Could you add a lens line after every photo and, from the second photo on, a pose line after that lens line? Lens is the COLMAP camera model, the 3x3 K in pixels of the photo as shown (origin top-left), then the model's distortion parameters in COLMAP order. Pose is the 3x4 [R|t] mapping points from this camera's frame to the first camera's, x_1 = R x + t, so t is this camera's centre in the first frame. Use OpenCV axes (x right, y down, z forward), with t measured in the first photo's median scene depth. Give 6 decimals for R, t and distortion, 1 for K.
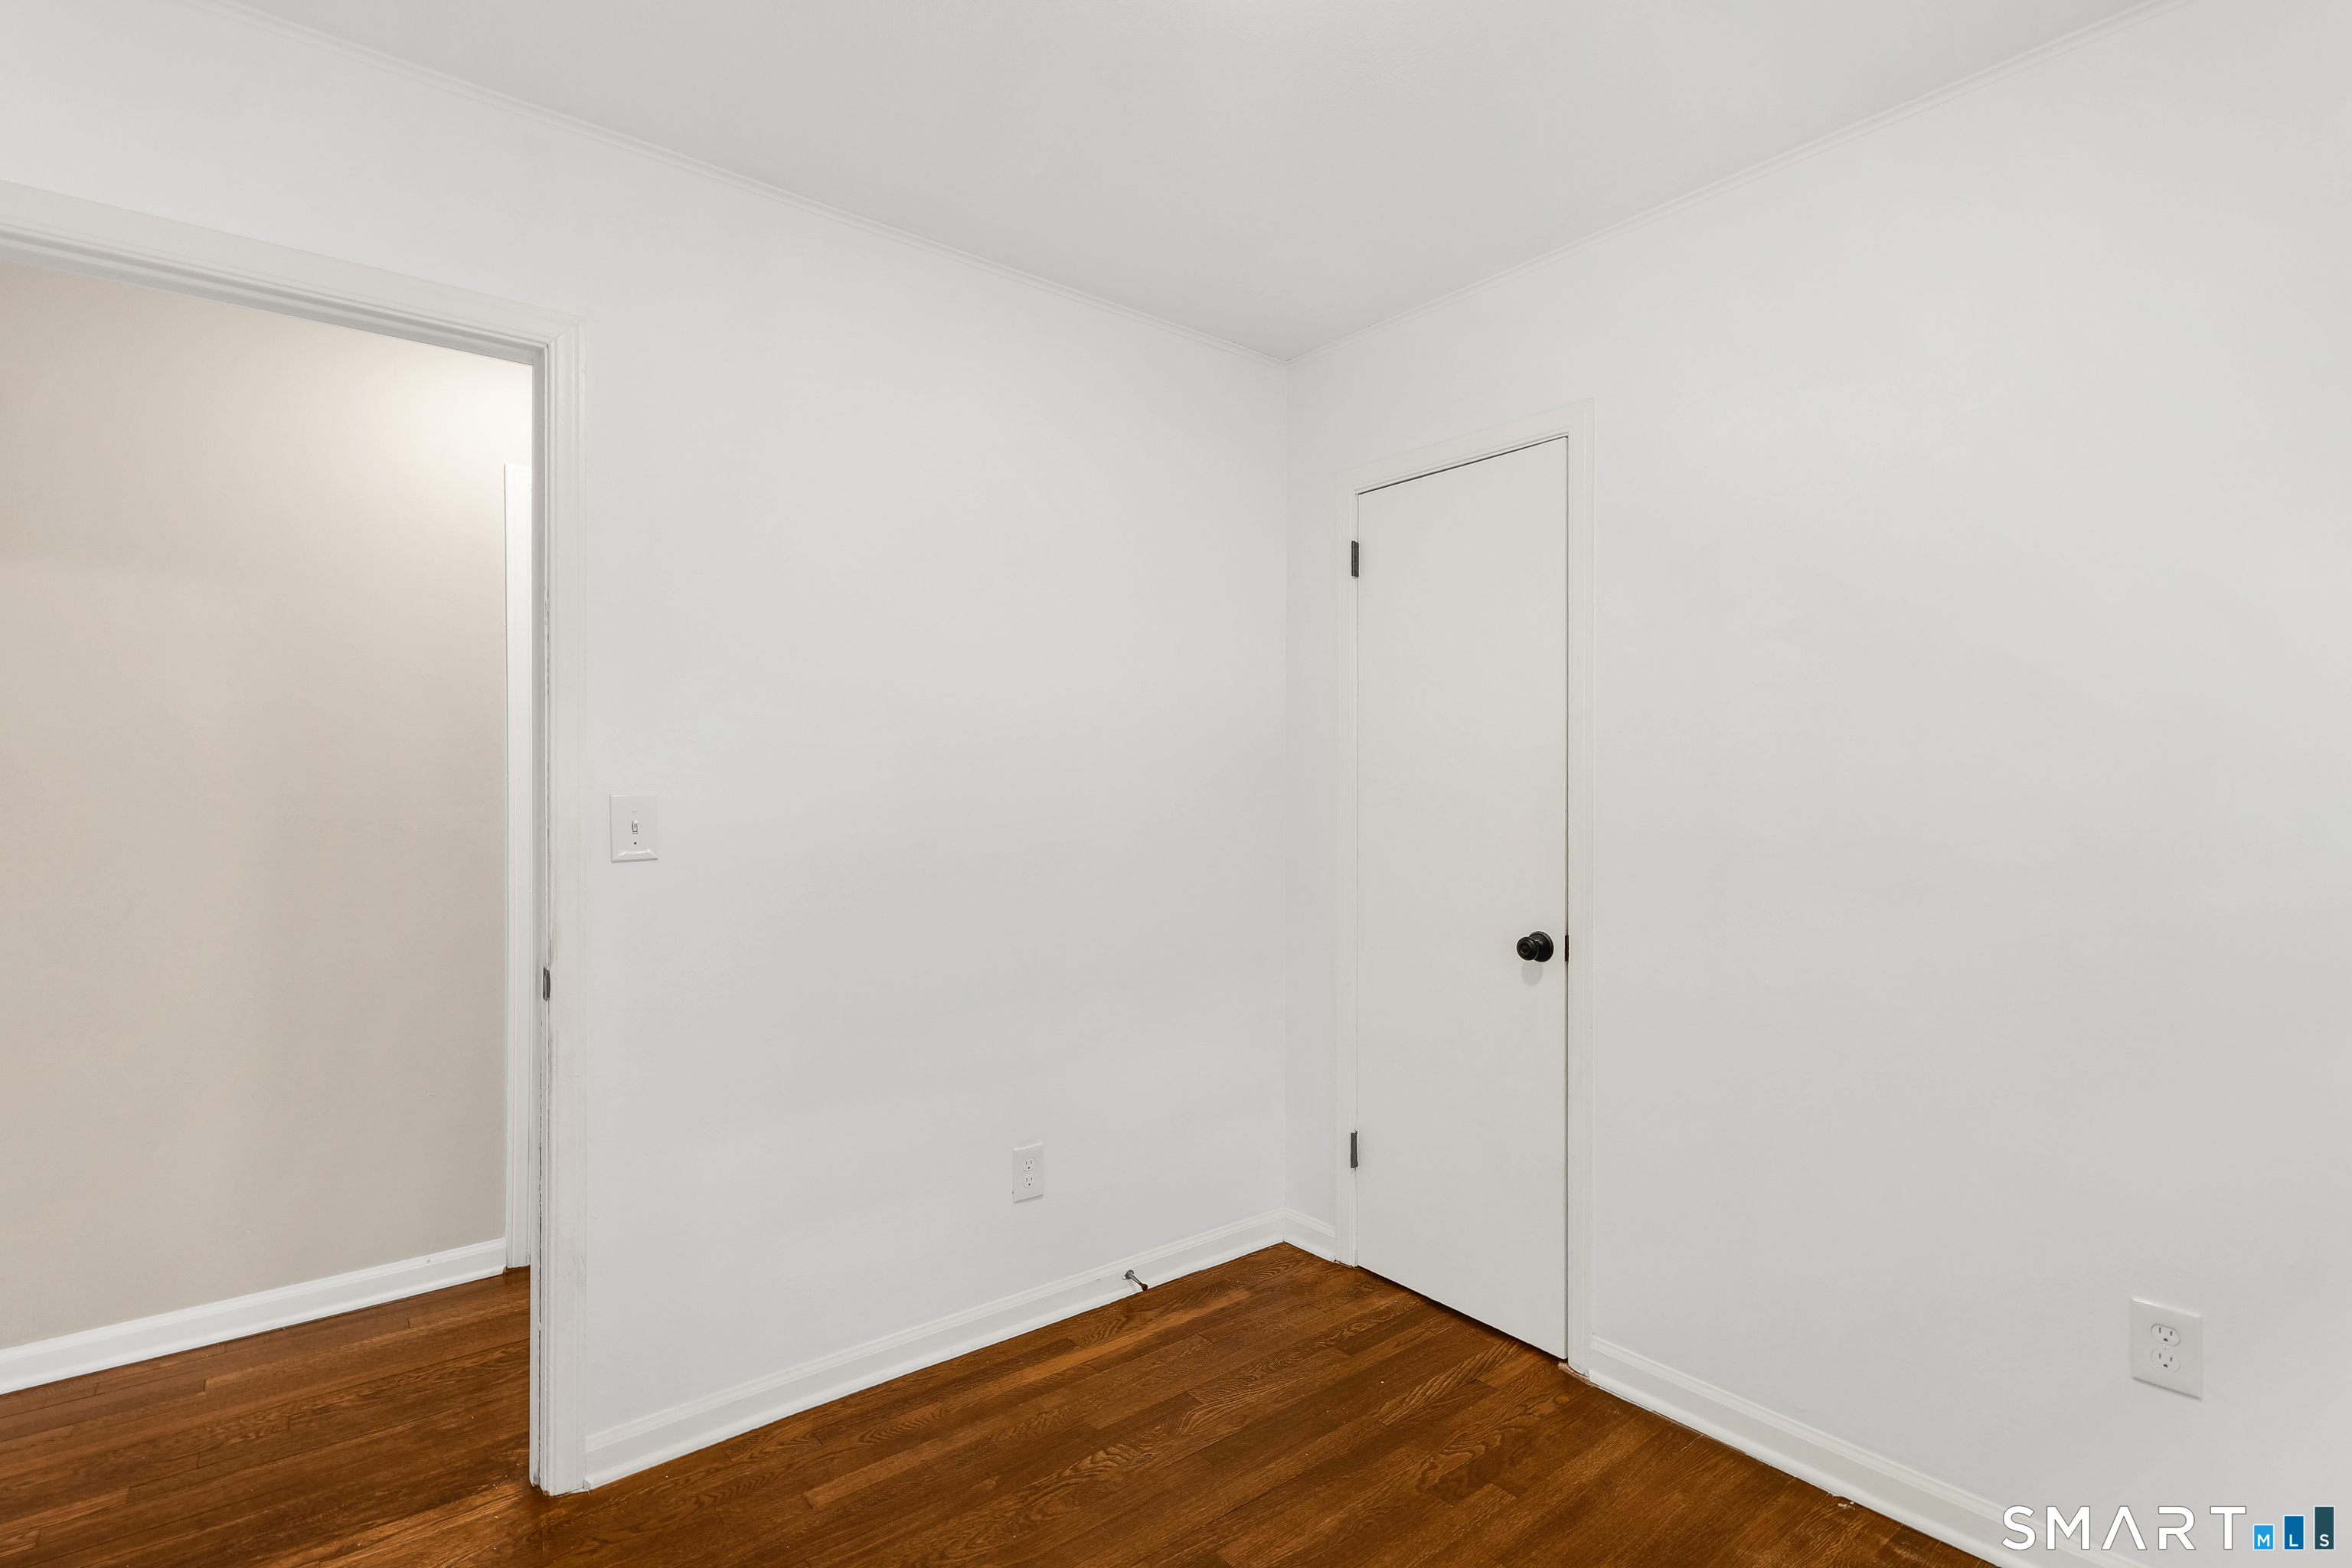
lens RADIAL K [[1094.5, 0, 1176.0], [0, 1094.5, 784.0], [0, 0, 1]] dist [0.000916, 0.000327]
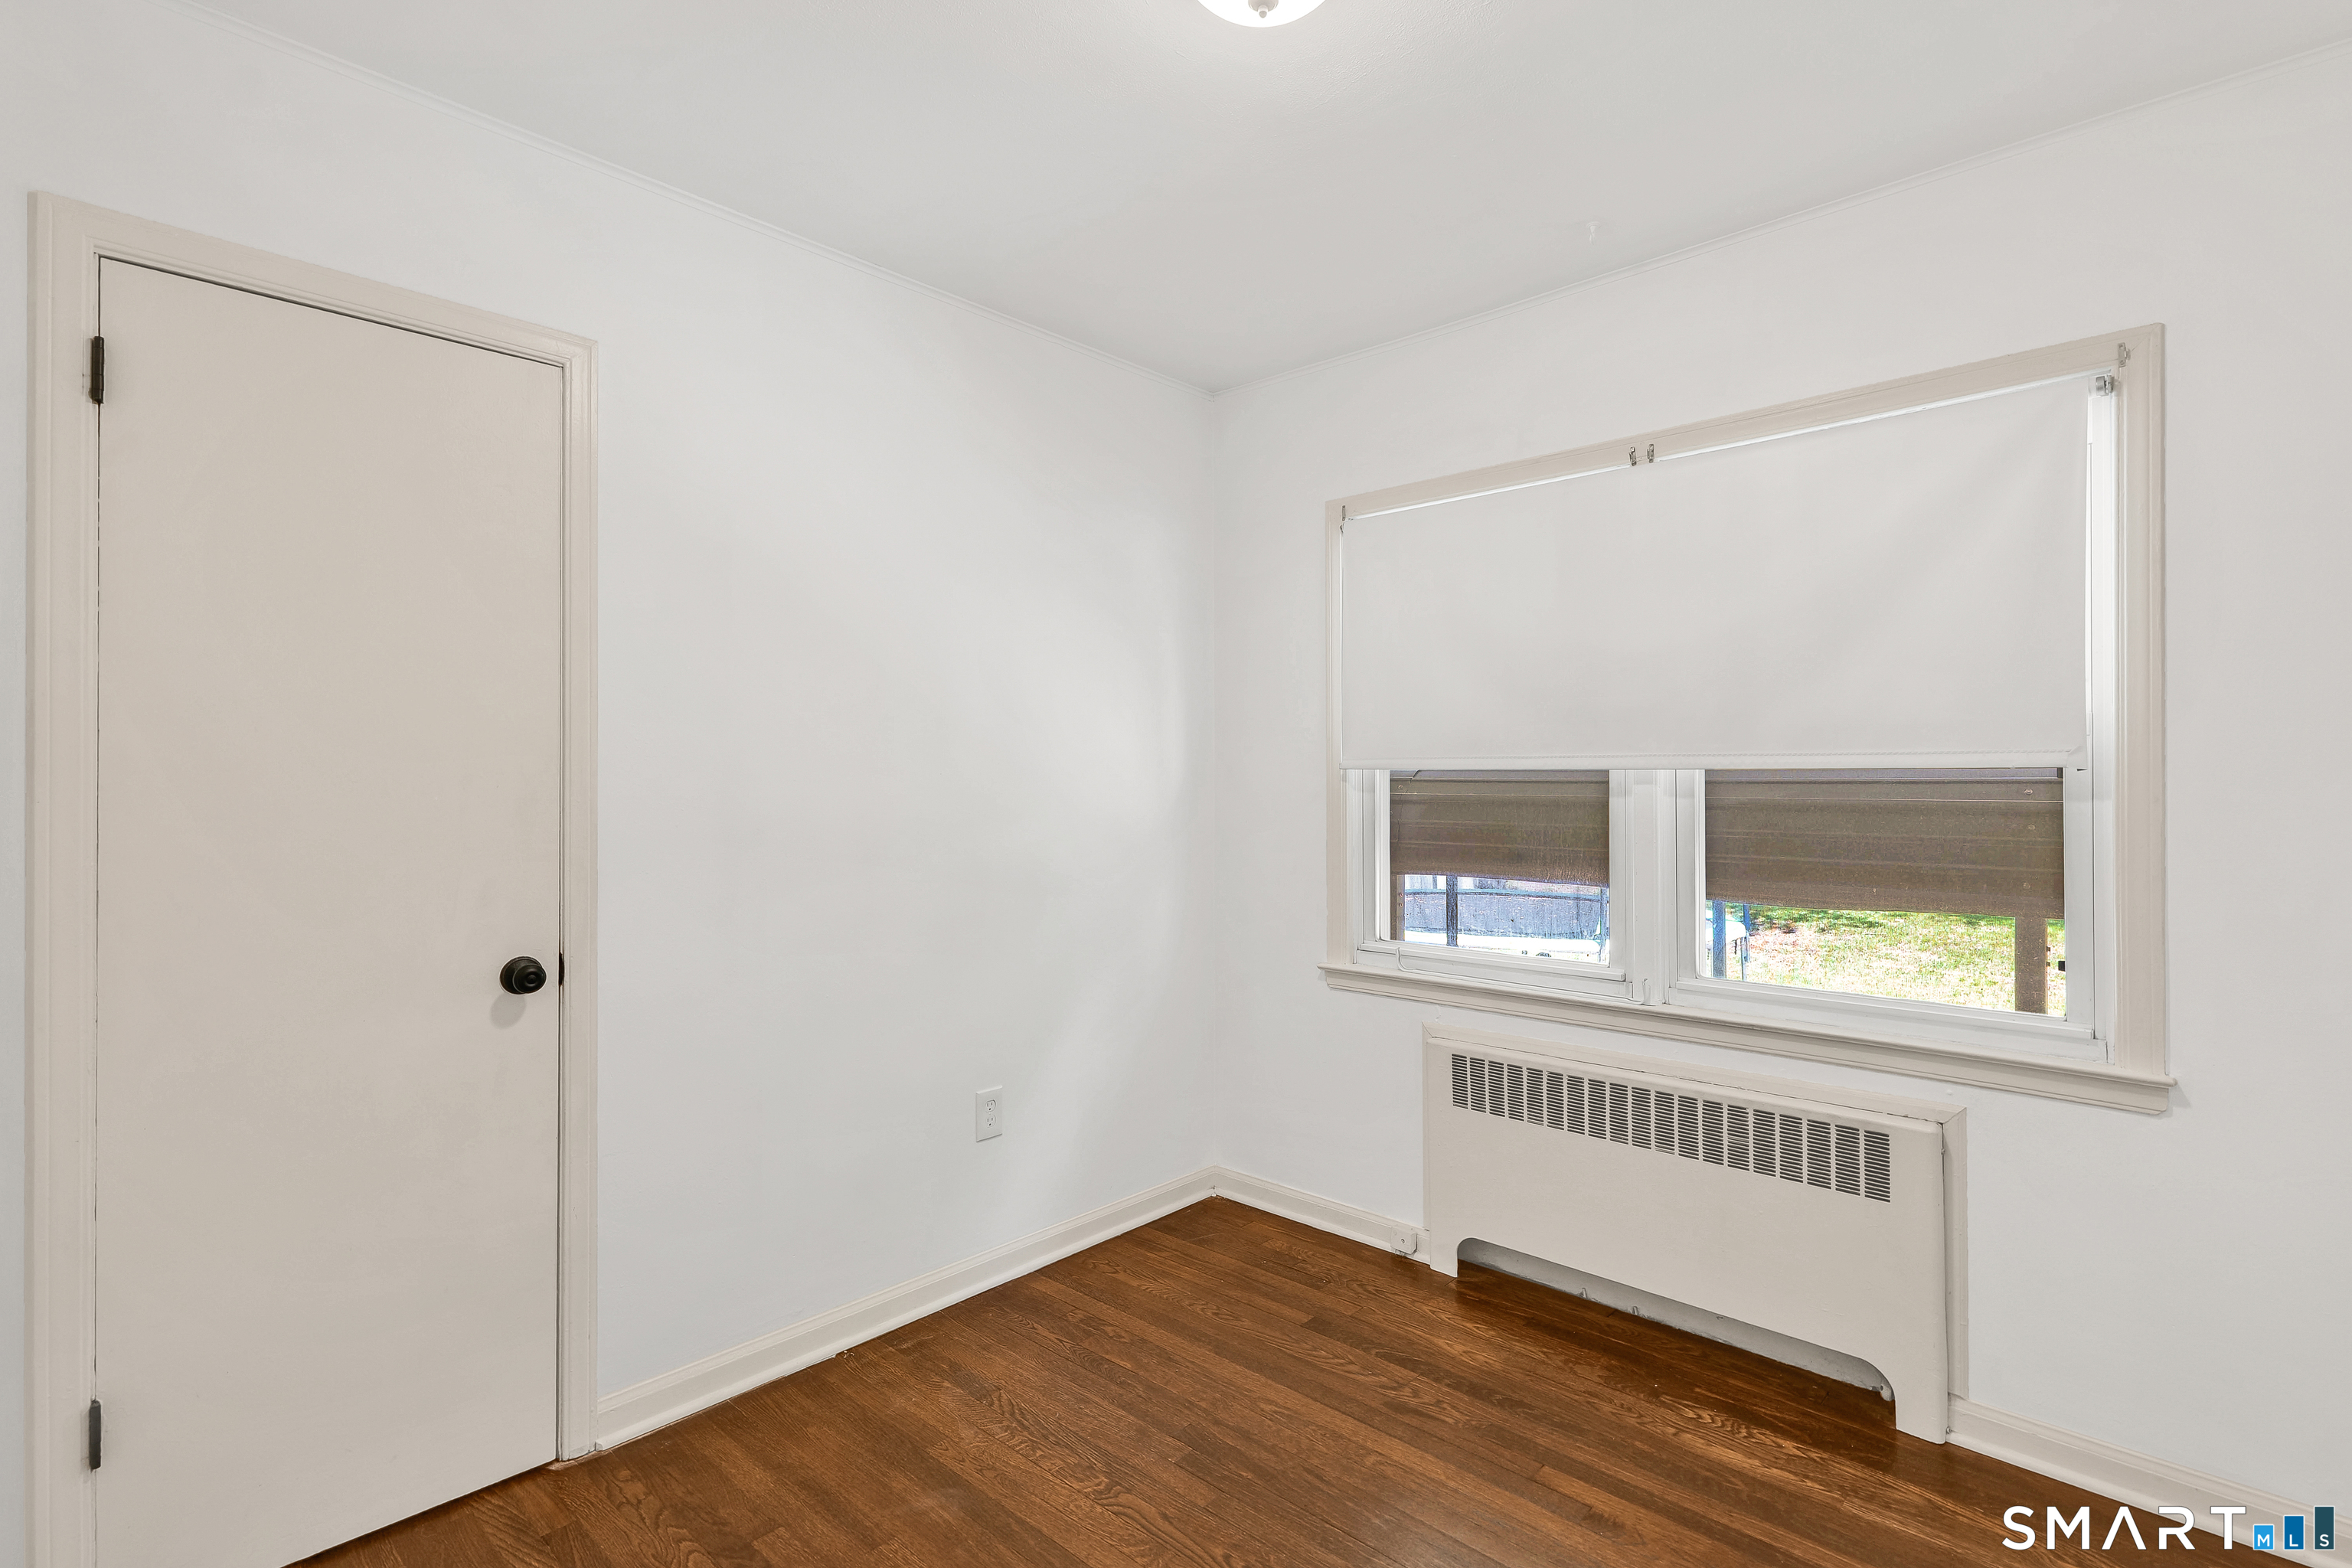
lens RADIAL K [[1127.4, 0, 1176.0], [0, 1127.4, 784.0], [0, 0, 1]] dist [-0.001677, -0.001019]
pose [[-0.135555, -0.002144, 0.990768, -0.568638], [0.002971, 0.999992, 0.002571, 0.005386], [-0.990765, 0.003292, -0.135547, 0.643675]]
